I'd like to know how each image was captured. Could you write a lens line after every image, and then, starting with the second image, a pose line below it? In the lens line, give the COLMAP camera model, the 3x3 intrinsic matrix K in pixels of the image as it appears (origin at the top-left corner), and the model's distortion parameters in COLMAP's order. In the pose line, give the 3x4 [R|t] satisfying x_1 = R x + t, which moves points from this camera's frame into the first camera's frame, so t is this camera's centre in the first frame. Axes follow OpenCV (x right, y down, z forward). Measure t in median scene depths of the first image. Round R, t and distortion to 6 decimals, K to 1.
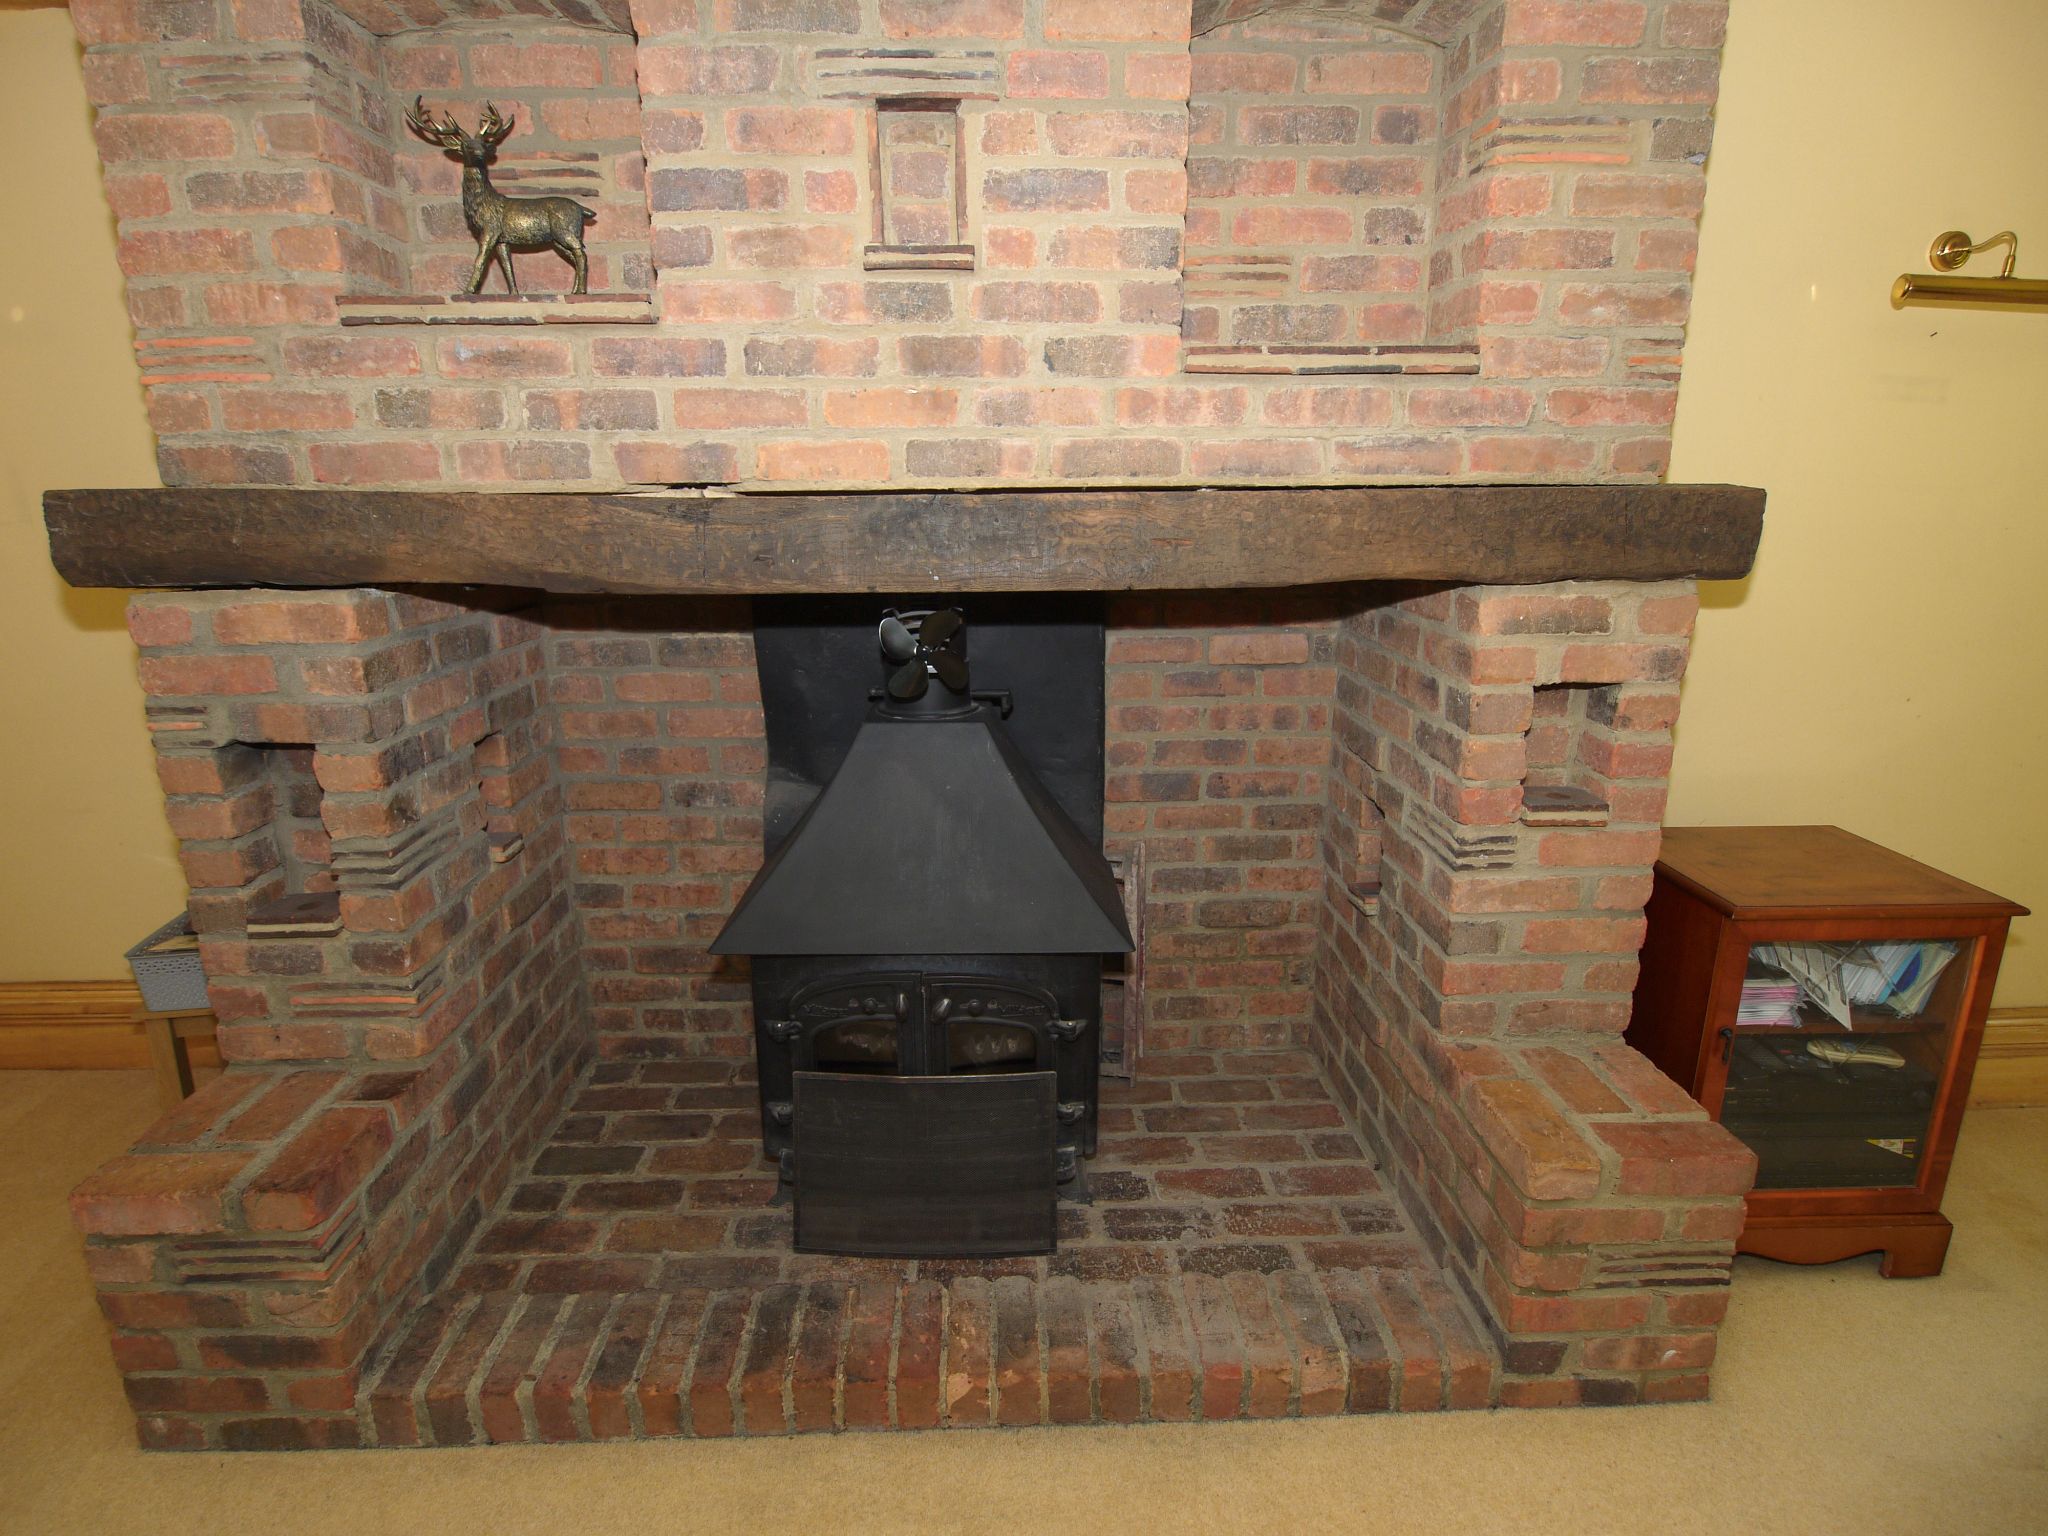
lens RADIAL K [[1080.5, 0, 1019.2], [0, 1080.5, 774.0], [0, 0, 1]] dist [-0.007335, -0.006073]
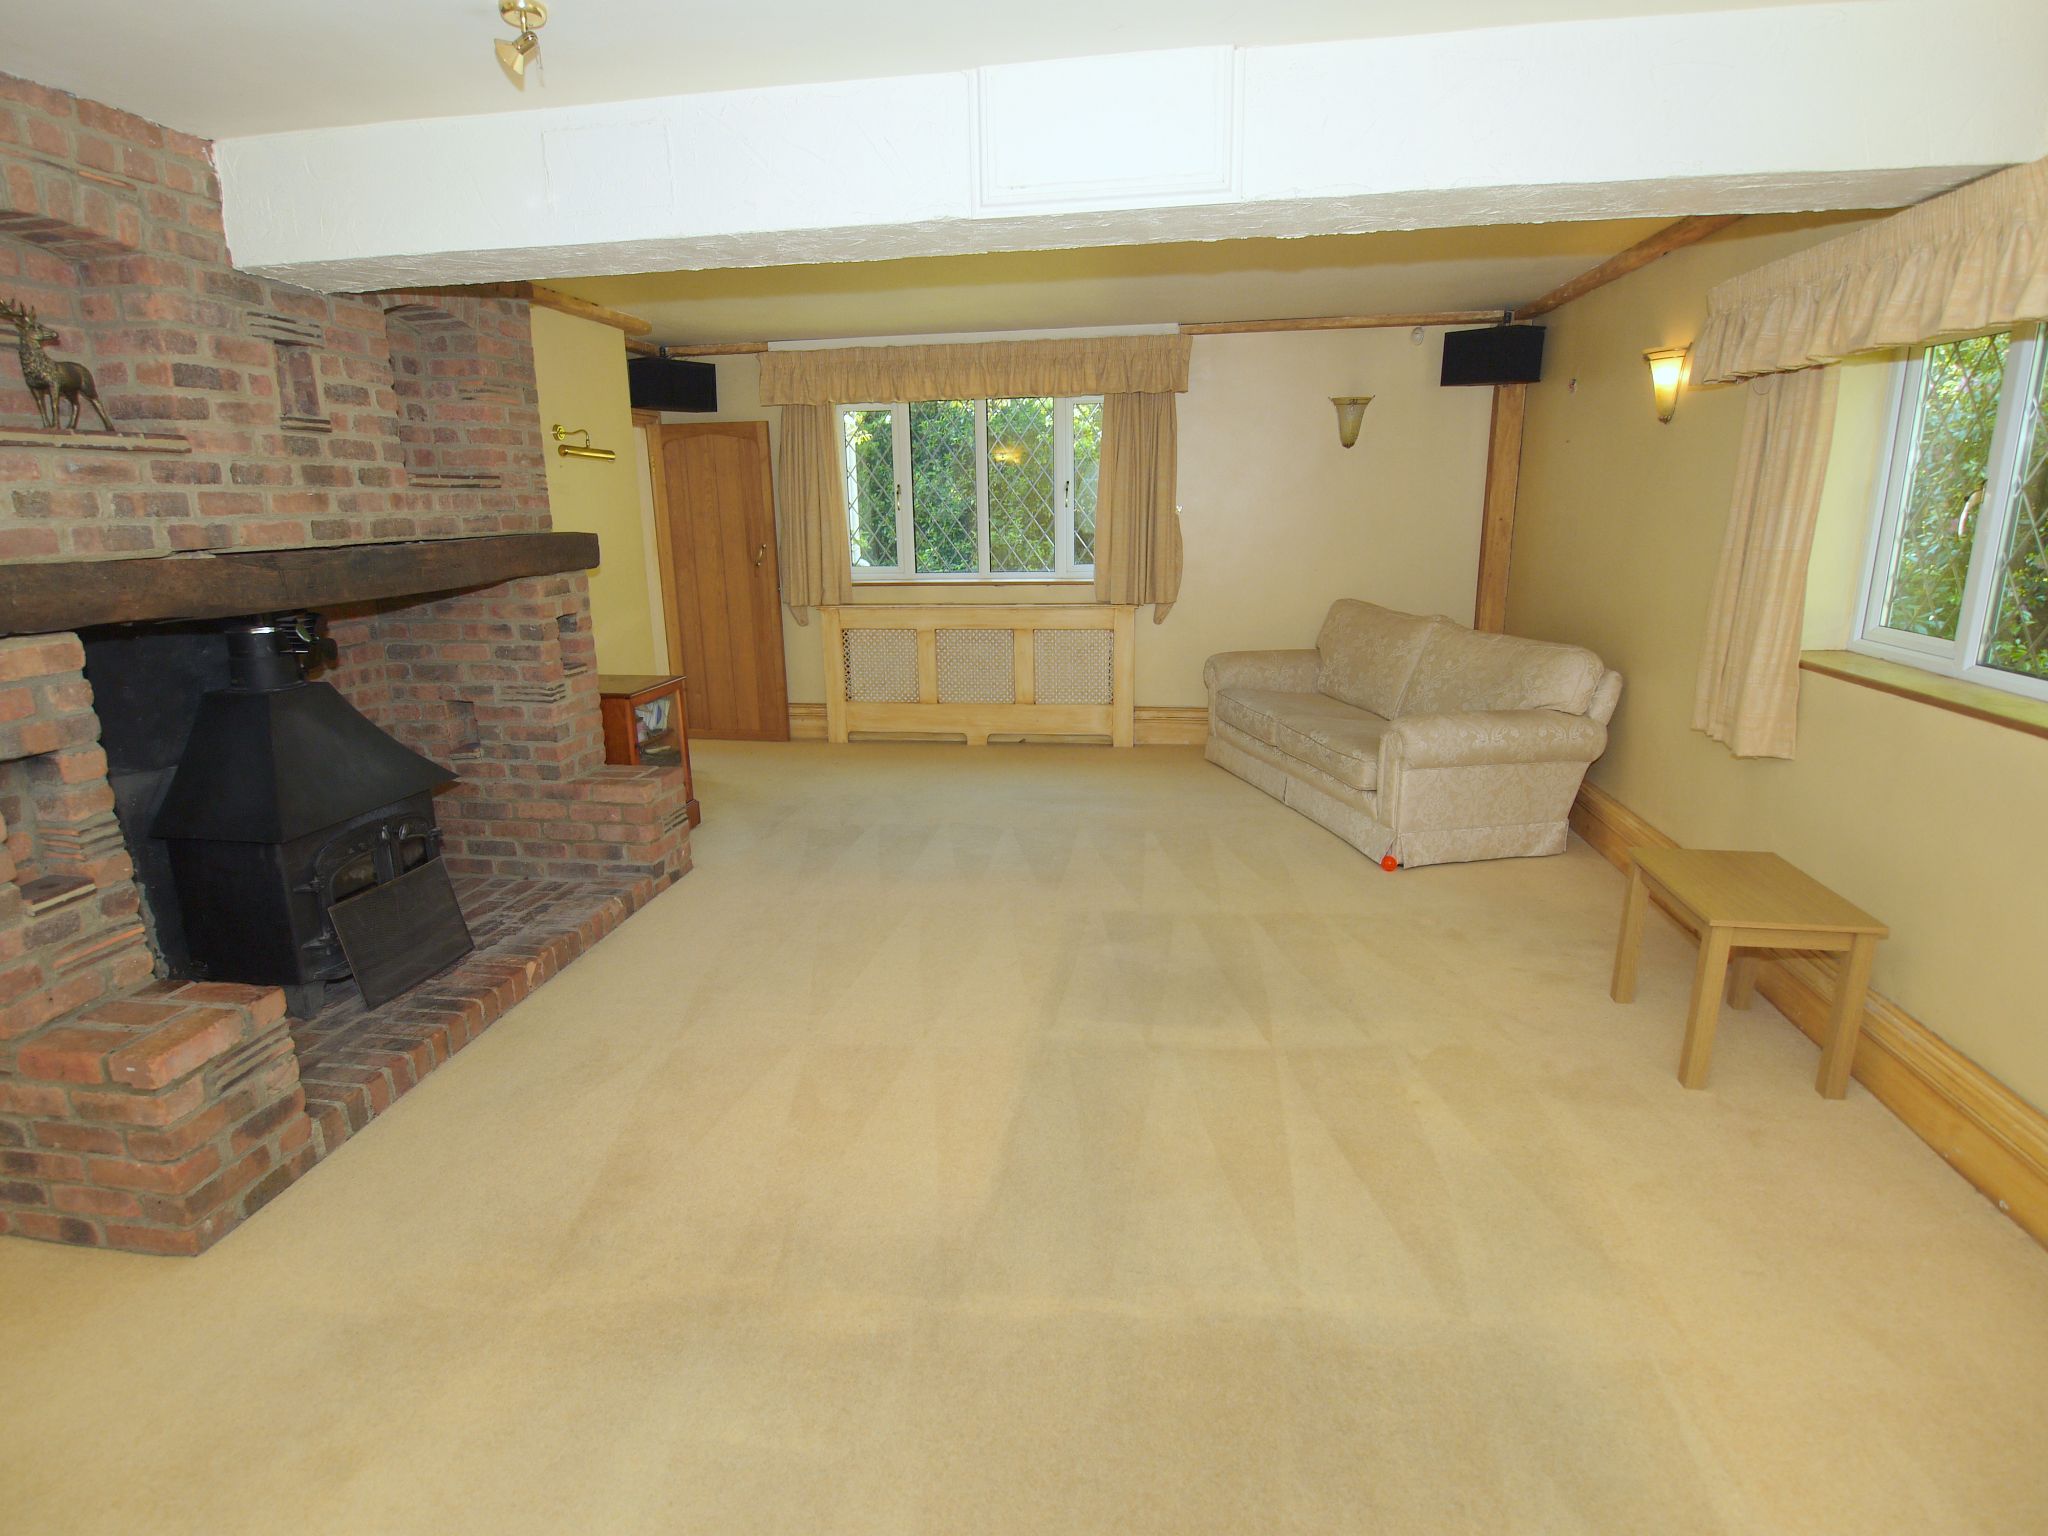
lens RADIAL K [[1080.5, 0, 1024.6], [0, 1080.5, 773.4], [0, 0, 1]] dist [-0.007335, -0.006073]
pose [[0.164365, -0.239116, 0.956979, -1.757970], [0.268708, 0.944336, 0.189805, 0.070833], [-0.949095, 0.225950, 0.219468, -0.437735]]
